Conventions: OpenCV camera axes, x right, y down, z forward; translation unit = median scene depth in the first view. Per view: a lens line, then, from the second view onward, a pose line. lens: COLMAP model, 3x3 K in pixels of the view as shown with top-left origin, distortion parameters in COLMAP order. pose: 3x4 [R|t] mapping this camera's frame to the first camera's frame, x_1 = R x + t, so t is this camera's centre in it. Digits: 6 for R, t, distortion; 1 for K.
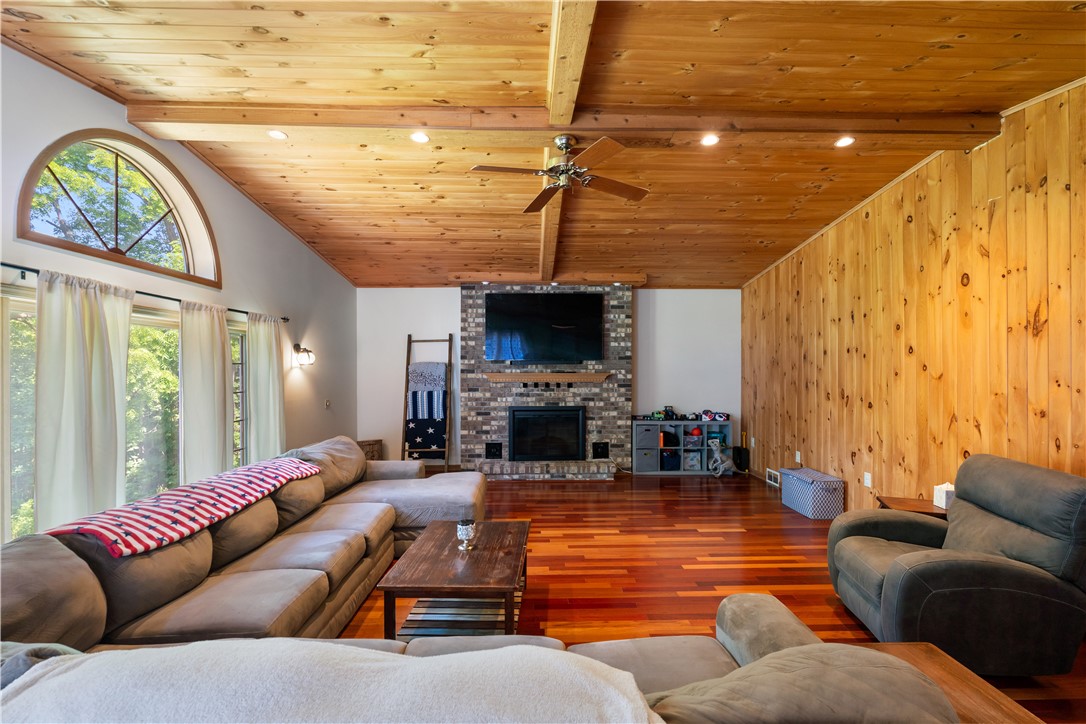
lens RADIAL K [[478.7, 0, 547.9], [0, 478.7, 365.1], [0, 0, 1]] dist [-0.005198, 0.002269]
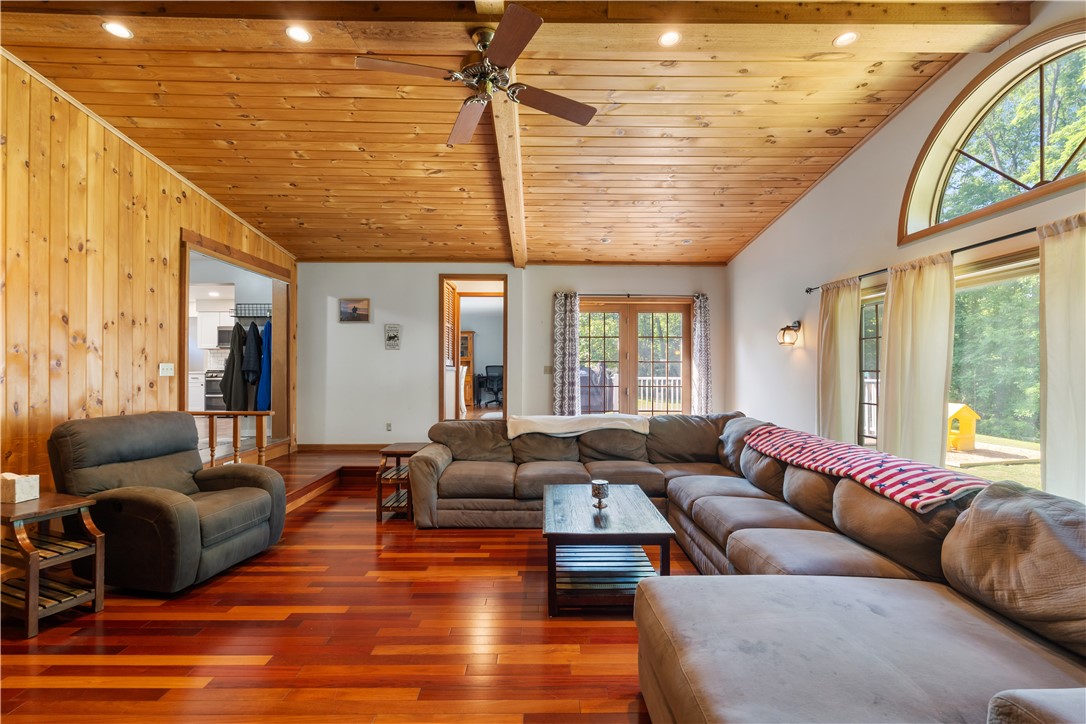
lens RADIAL K [[478.7, 0, 549.7], [0, 478.7, 365.7], [0, 0, 1]] dist [-0.005198, 0.002269]
pose [[-0.999893, -0.001325, 0.014595, -0.050339], [-0.001551, 0.999879, -0.015500, 0.049887], [-0.014572, -0.015521, -0.999773, 1.137389]]
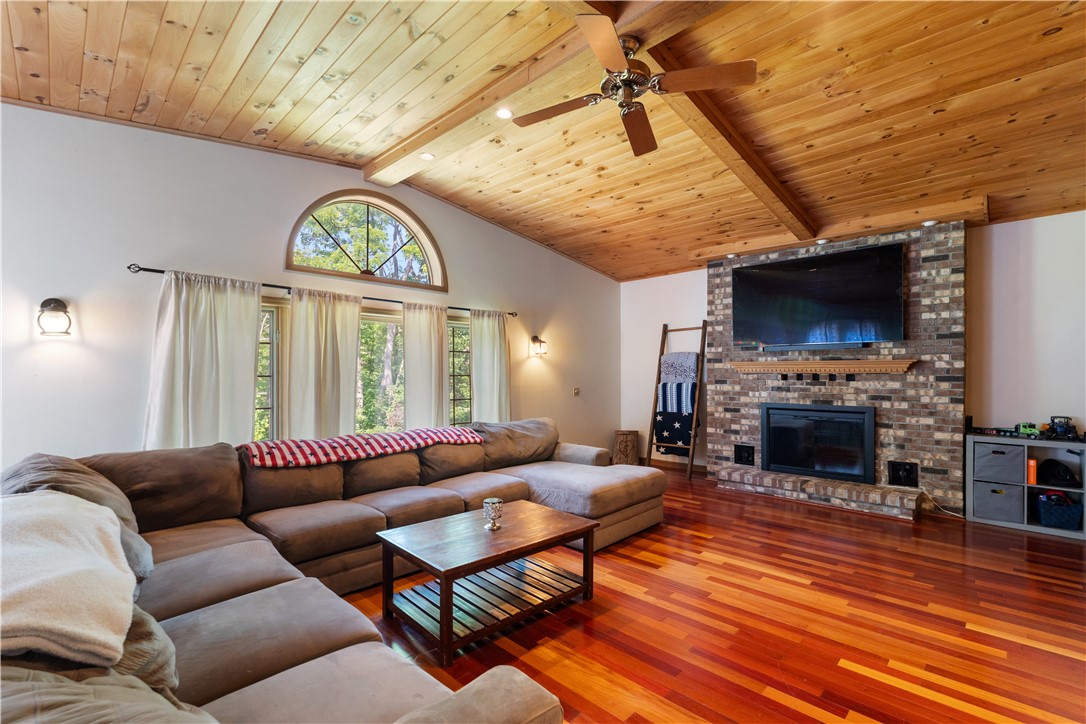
lens RADIAL K [[478.7, 0, 551.1], [0, 478.7, 369.4], [0, 0, 1]] dist [-0.005198, 0.002269]
pose [[0.705304, -0.005216, -0.708886, 0.324429], [0.004757, 0.999985, -0.002625, 0.040003], [0.708889, -0.001521, 0.705319, 0.230944]]
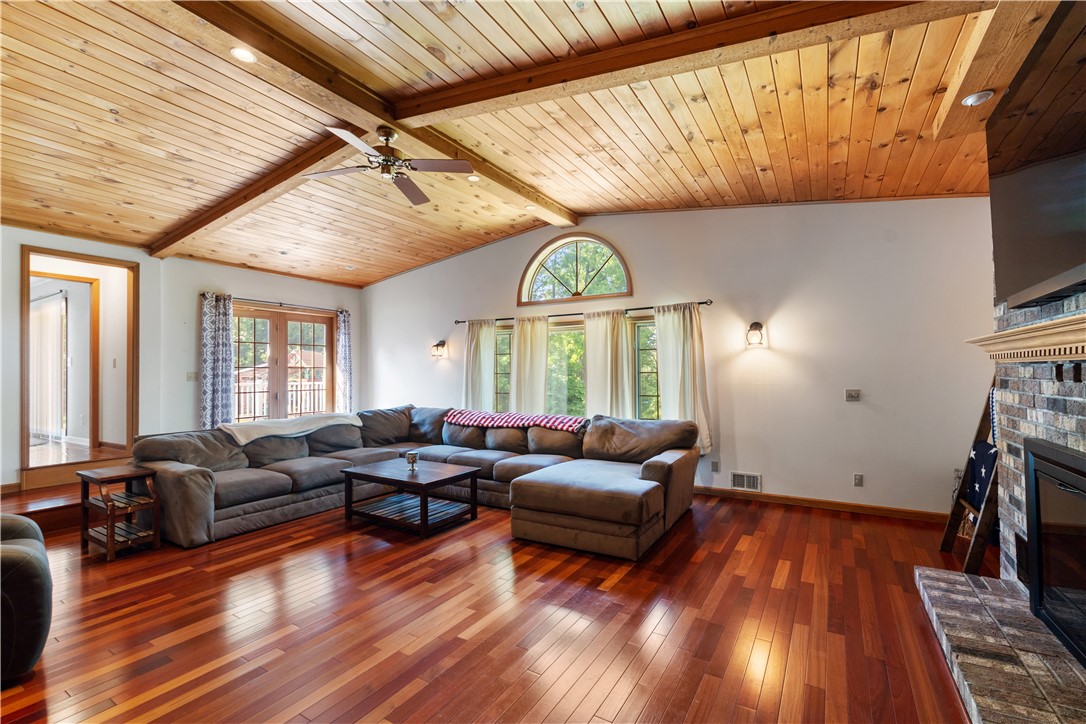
lens RADIAL K [[478.7, 0, 548.2], [0, 478.7, 368.1], [0, 0, 1]] dist [-0.005198, 0.002269]
pose [[-0.536826, -0.002881, -0.843688, 0.477441], [0.015946, 0.999781, -0.013560, 0.050467], [0.843542, -0.020732, -0.536663, 1.200782]]
